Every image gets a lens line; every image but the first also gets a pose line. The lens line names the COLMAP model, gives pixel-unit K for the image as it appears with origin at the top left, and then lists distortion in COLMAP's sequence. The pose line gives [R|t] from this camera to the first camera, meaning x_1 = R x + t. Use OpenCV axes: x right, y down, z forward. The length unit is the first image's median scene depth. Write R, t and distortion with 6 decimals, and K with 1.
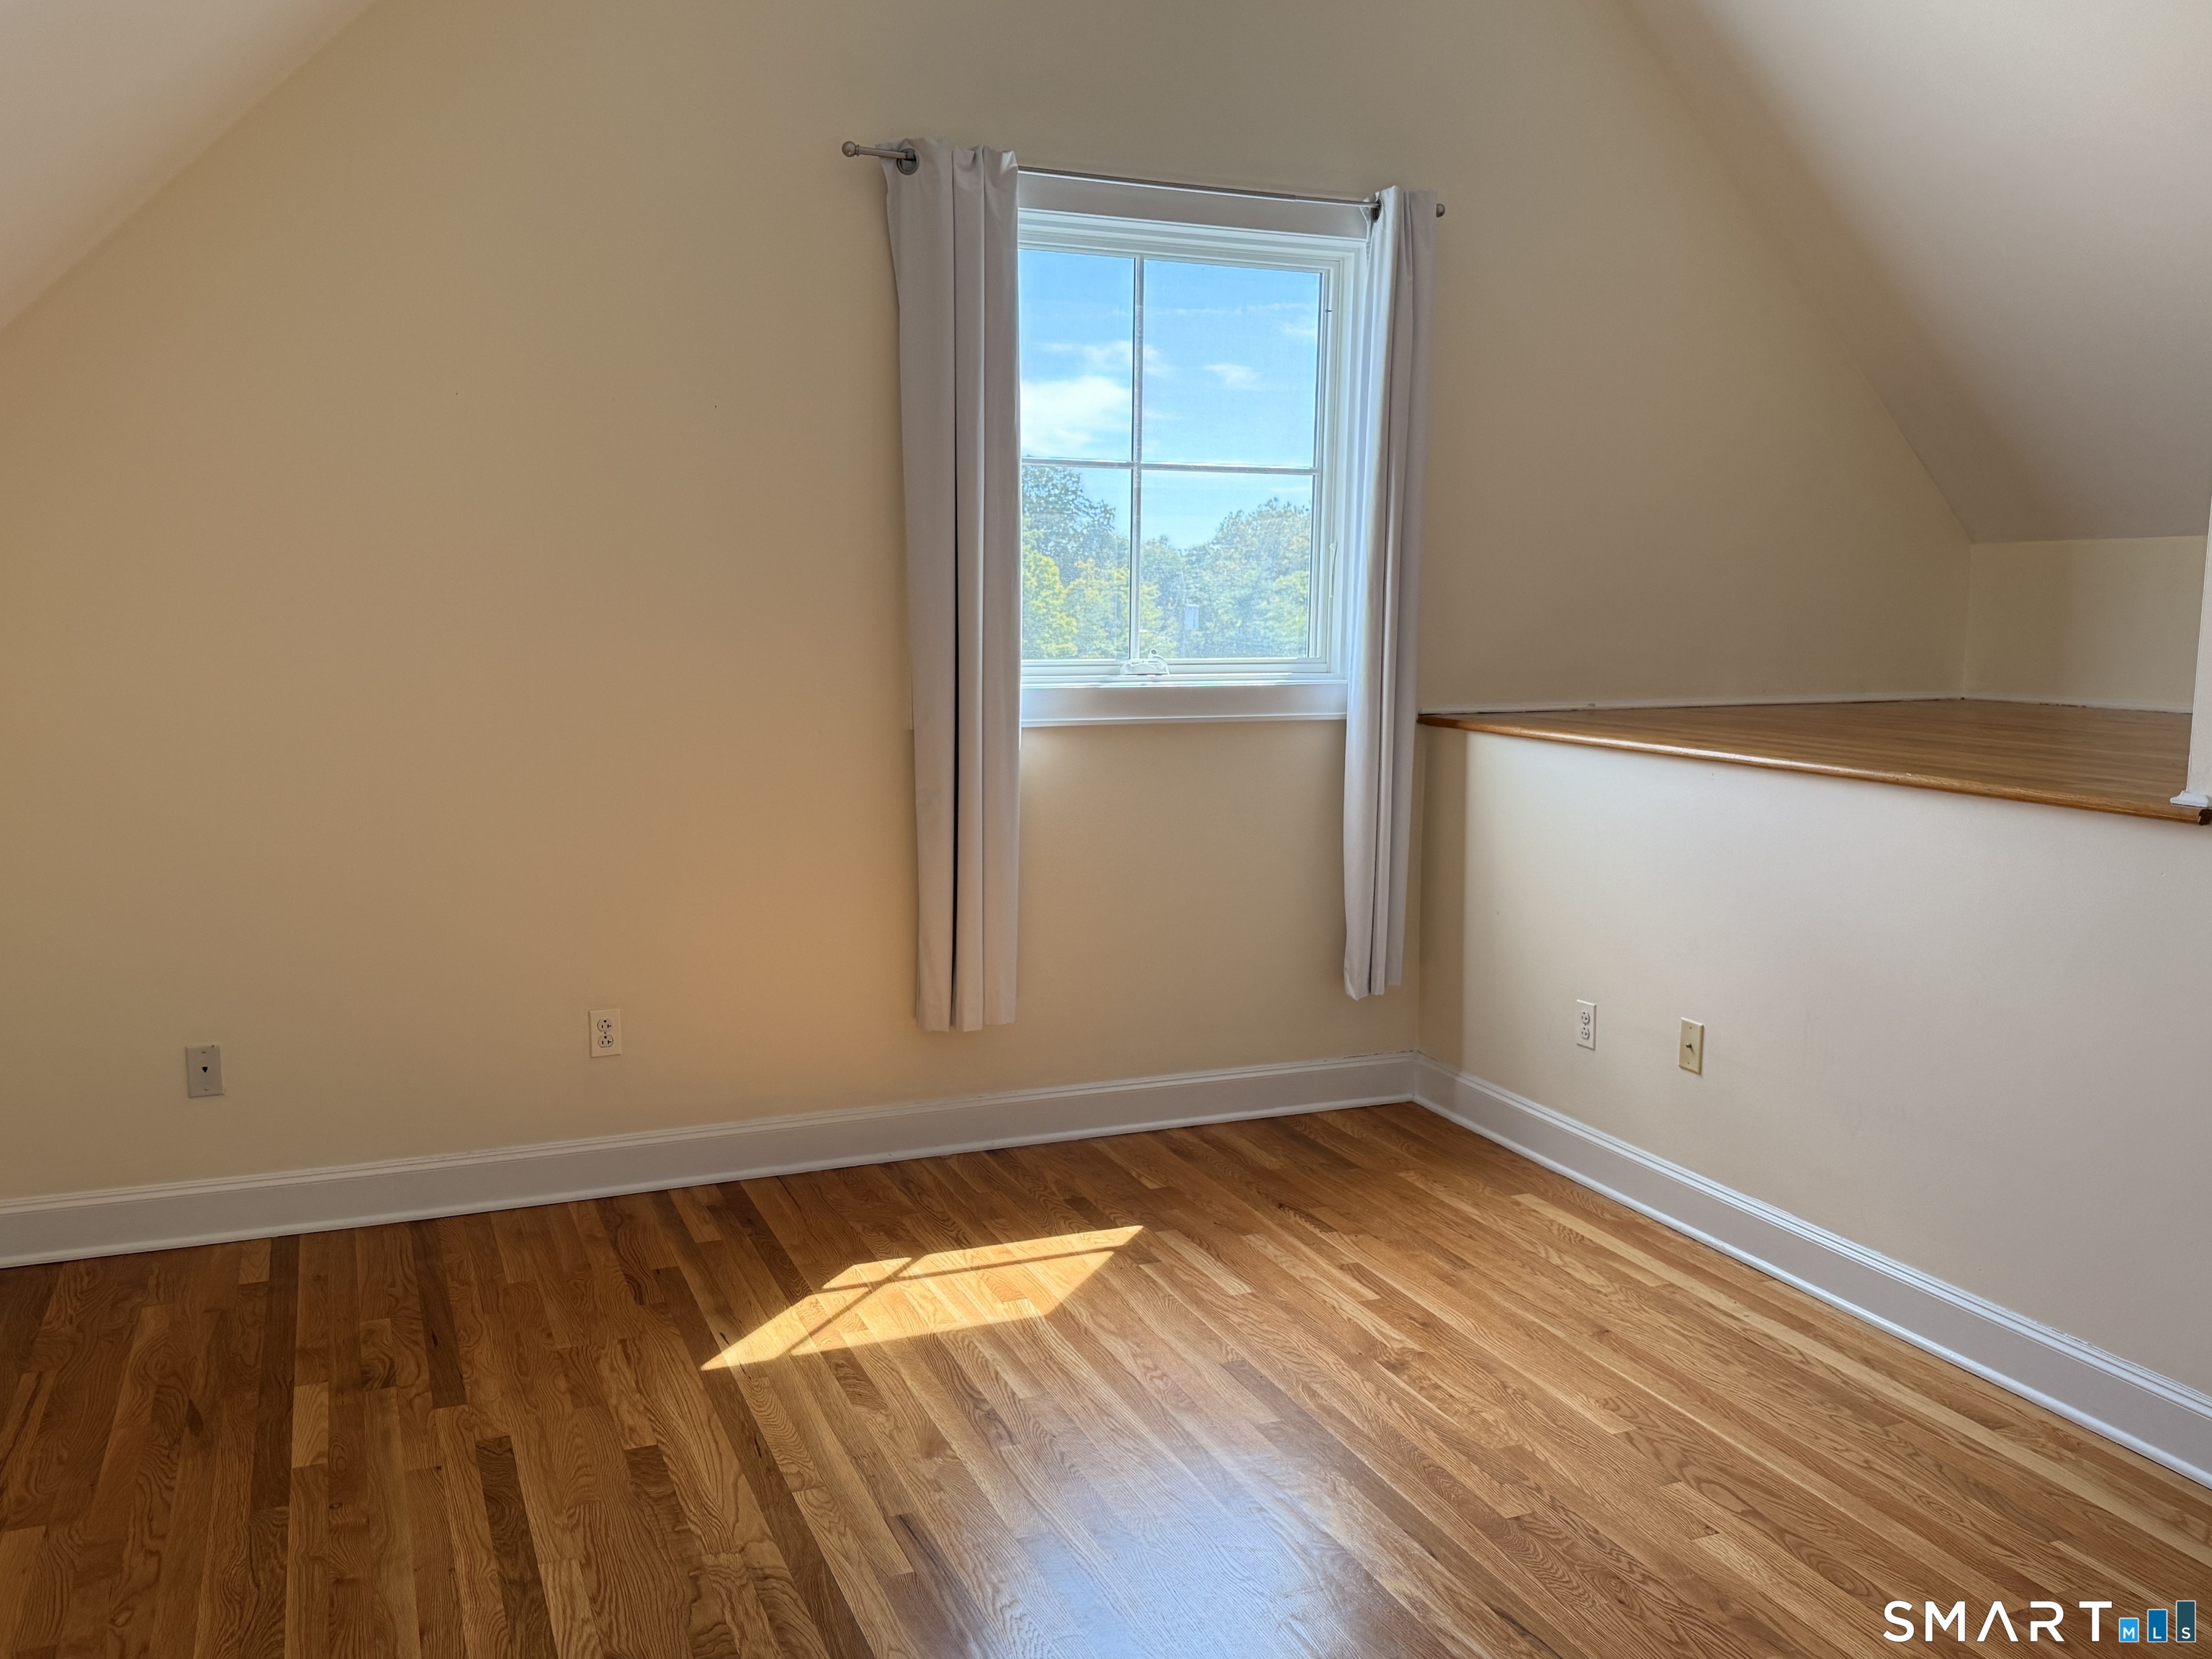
lens RADIAL K [[1815.5, 0, 1101.0], [0, 1815.5, 828.9], [0, 0, 1]] dist [0.156057, -0.293705]
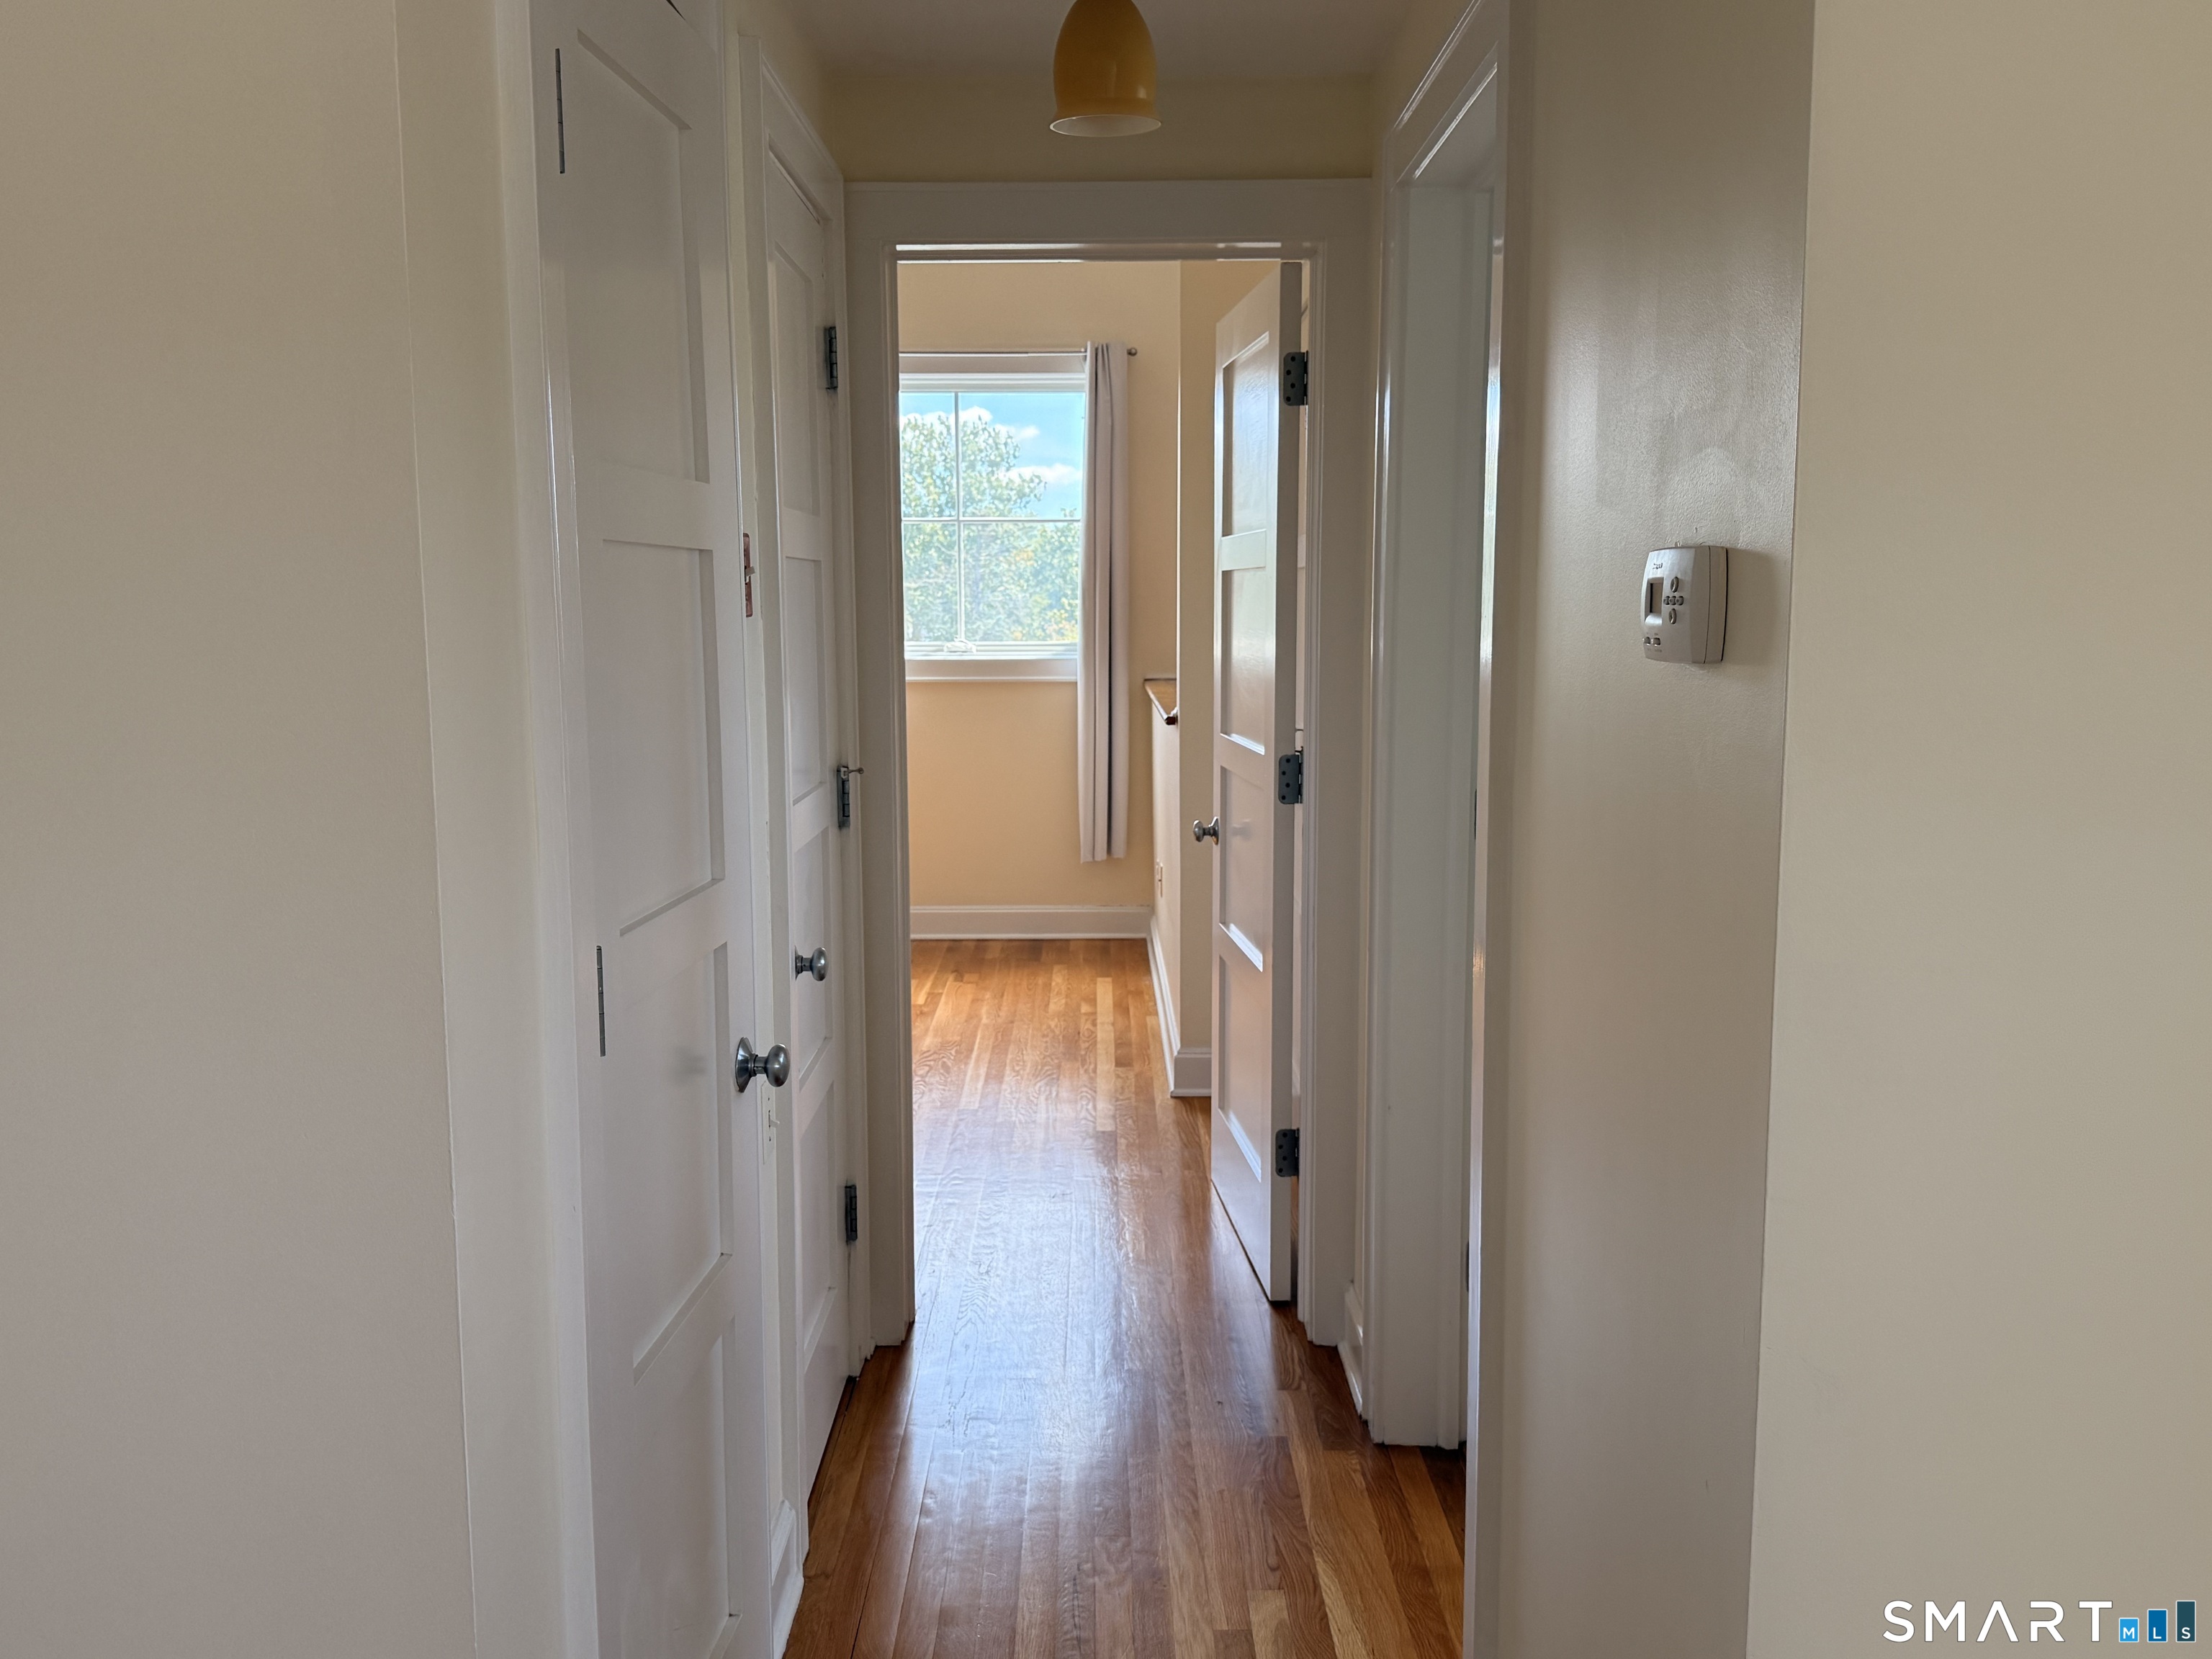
lens RADIAL K [[1815.5, 0, 1101.0], [0, 1815.5, 828.9], [0, 0, 1]] dist [0.156057, -0.293705]
pose [[0.919390, 0.036010, -0.391696, 0.914404], [-0.037745, 0.999282, 0.003274, 0.071747], [0.391533, 0.011774, 0.920089, -0.497393]]
